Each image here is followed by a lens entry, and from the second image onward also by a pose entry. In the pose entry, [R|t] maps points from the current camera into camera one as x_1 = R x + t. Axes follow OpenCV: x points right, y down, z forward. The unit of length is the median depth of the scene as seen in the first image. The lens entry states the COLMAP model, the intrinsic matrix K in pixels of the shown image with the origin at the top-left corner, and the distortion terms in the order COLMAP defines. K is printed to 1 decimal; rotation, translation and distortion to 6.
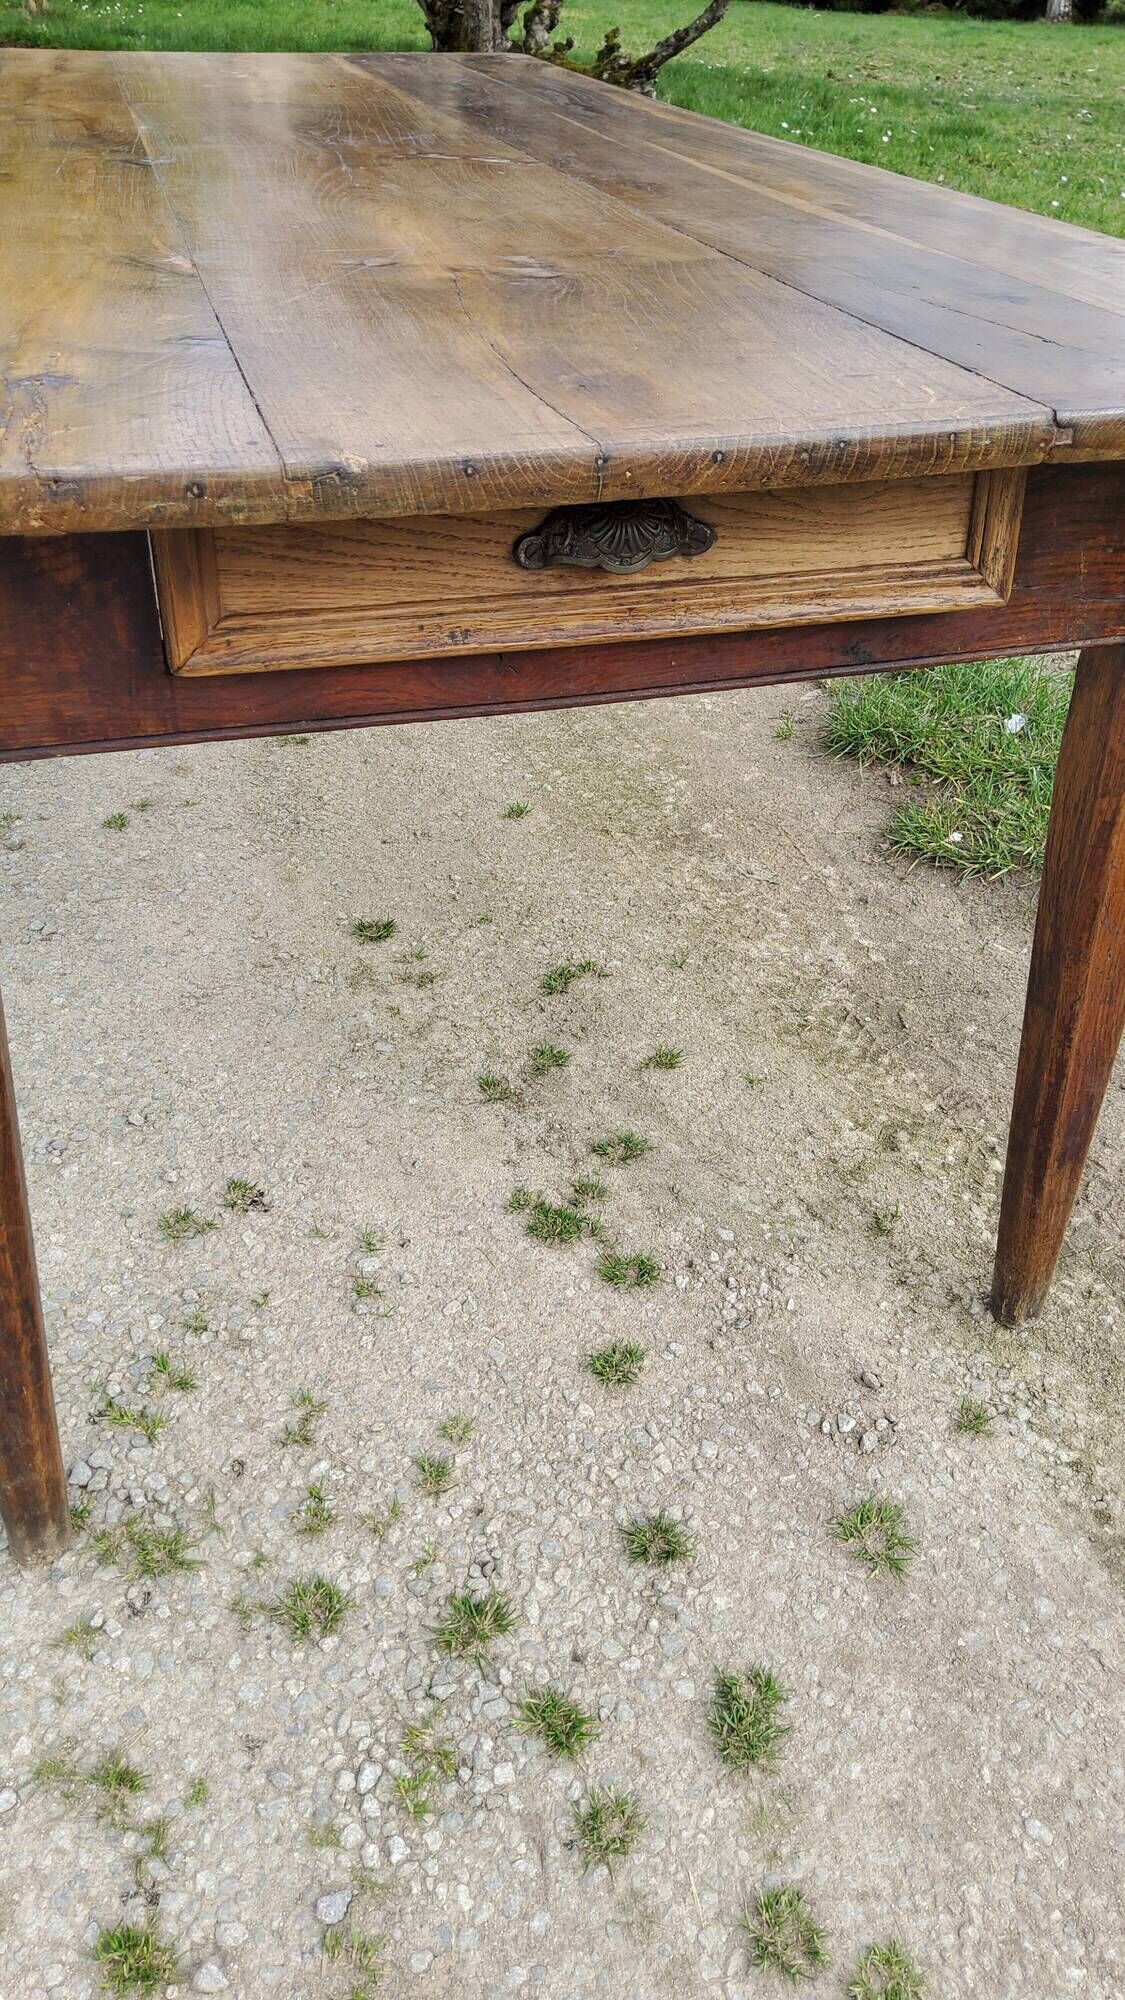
lens RADIAL K [[1533.0, 0, 565.7], [0, 1533.0, 961.4], [0, 0, 1]] dist [0.062852, -0.102502]
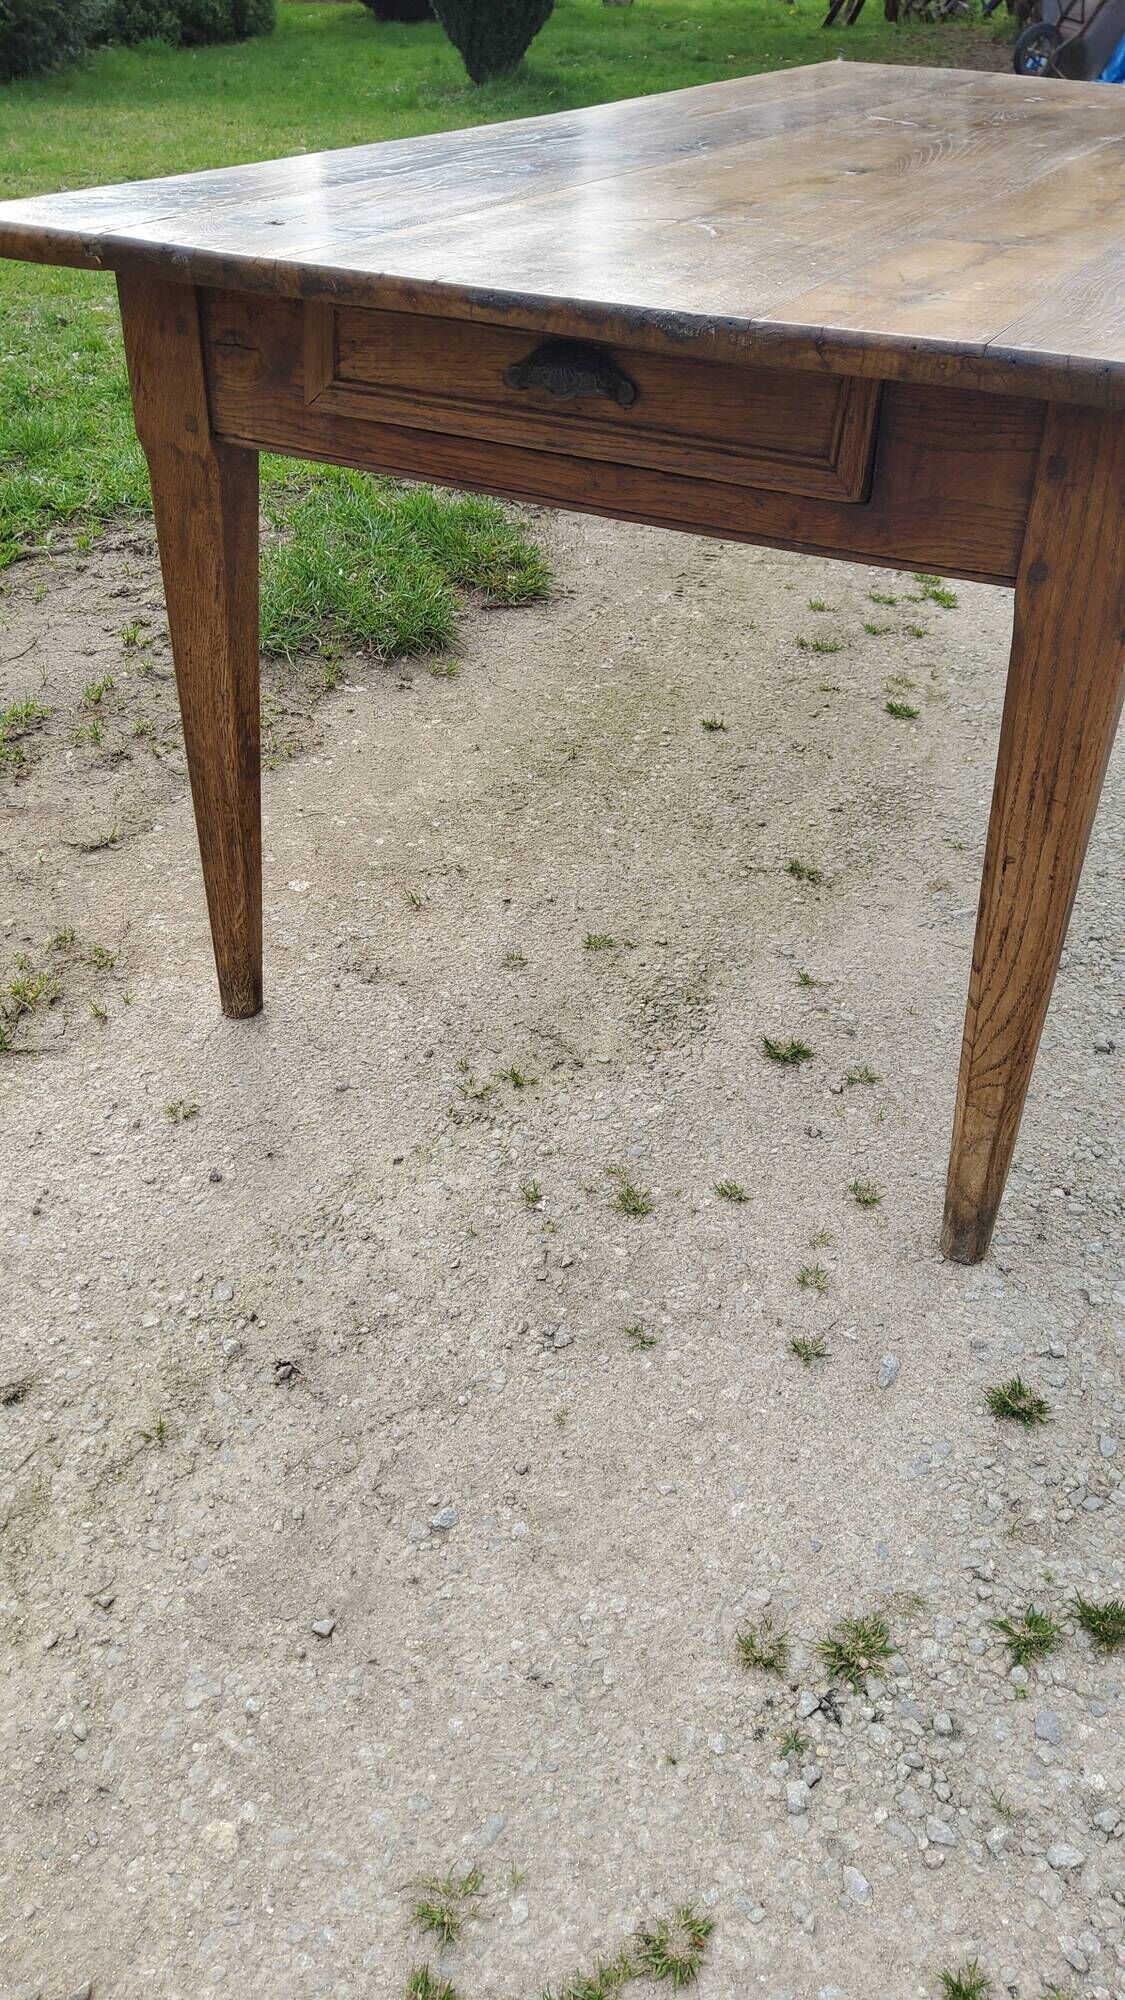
lens RADIAL K [[1479.5, 0, 559.8], [0, 1479.5, 1022.2], [0, 0, 1]] dist [0.082485, -0.148653]
pose [[-0.737586, -0.440410, 0.511865, -1.080556], [0.333941, 0.420940, 0.843381, -1.724056], [-0.586899, 0.792999, -0.163409, 2.529355]]
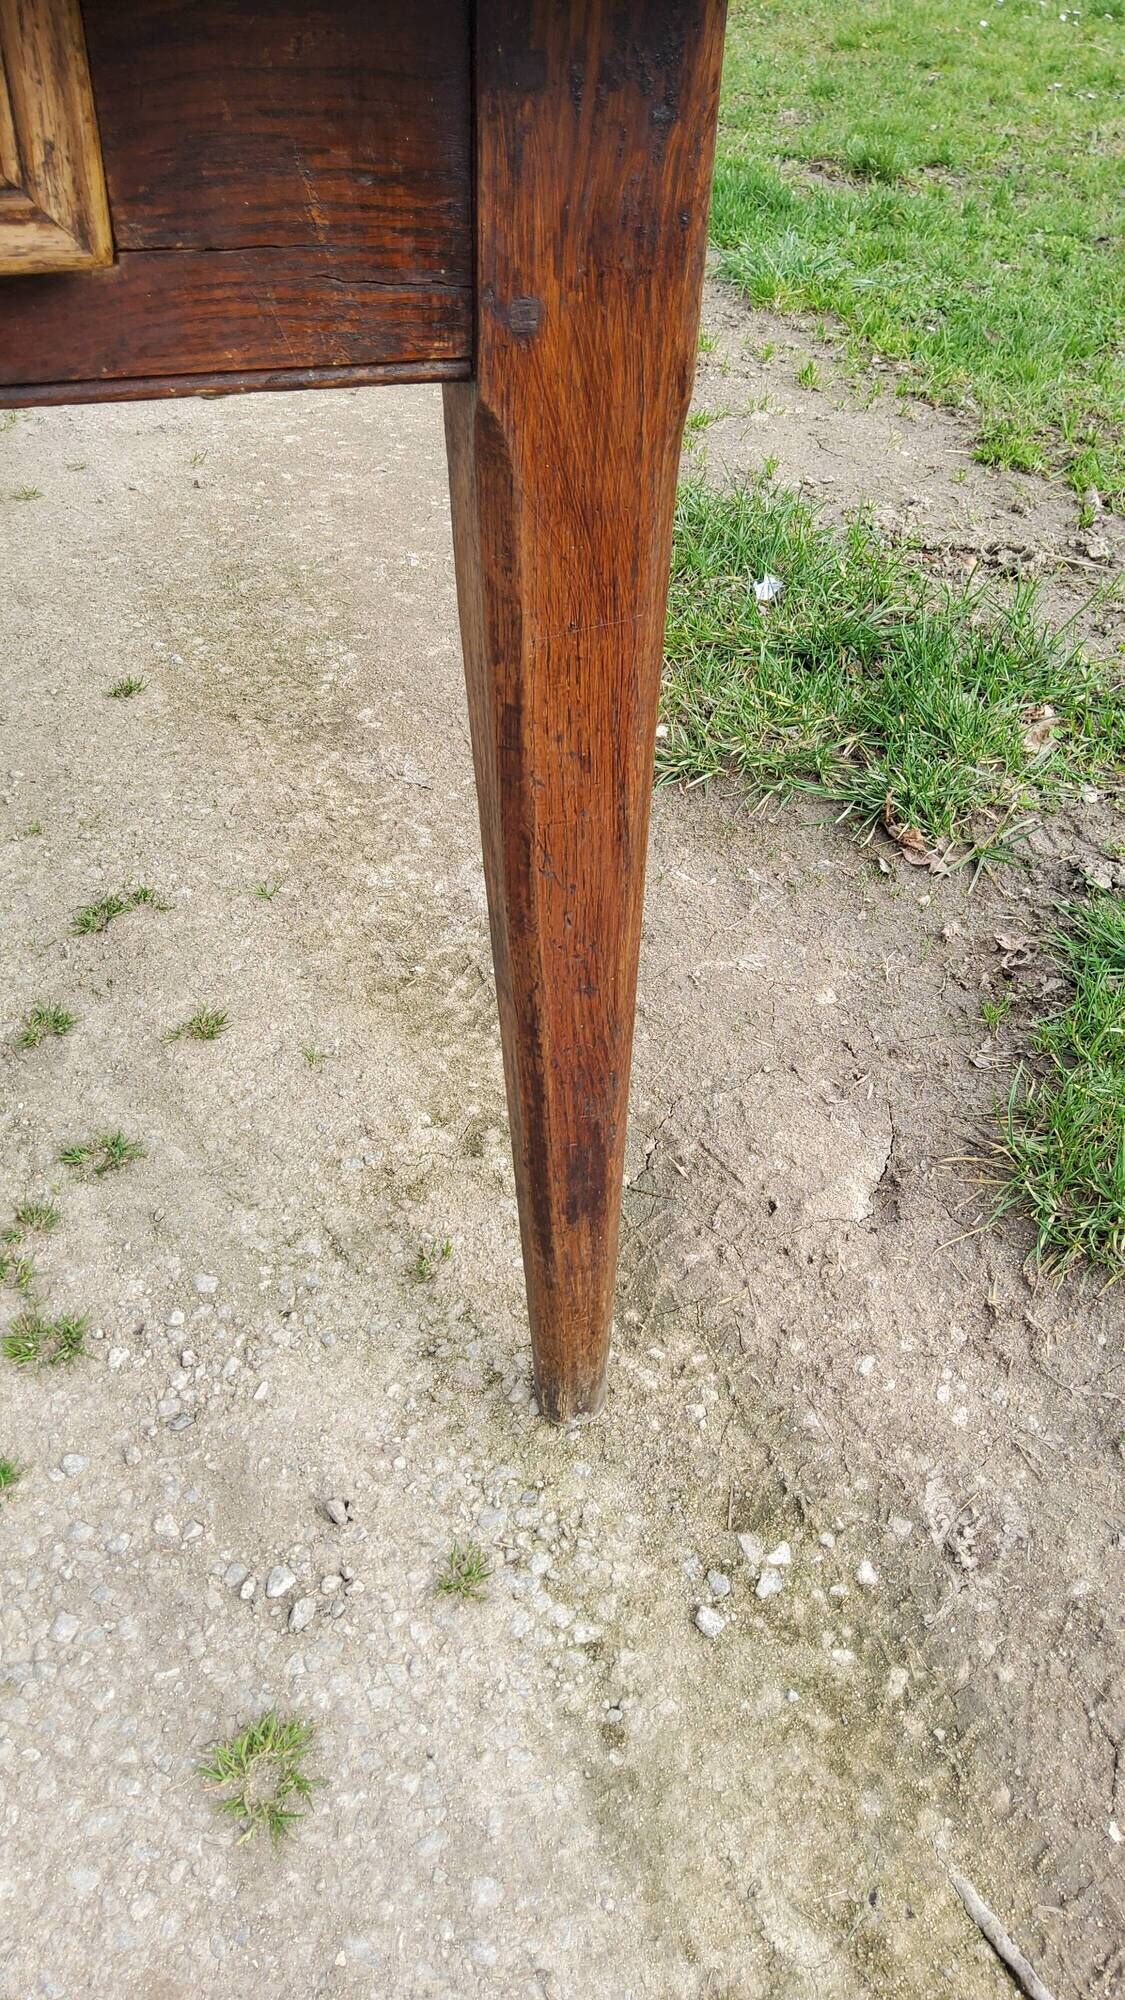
lens RADIAL K [[1516.1, 0, 562.5], [0, 1516.1, 1000.0], [0, 0, 1]] dist [0.100603, -0.146282]
pose [[0.999911, 0.006374, 0.011762, 0.323588], [-0.007487, 0.995240, 0.097163, -0.031487], [-0.011086, -0.097243, 0.995199, 0.364105]]
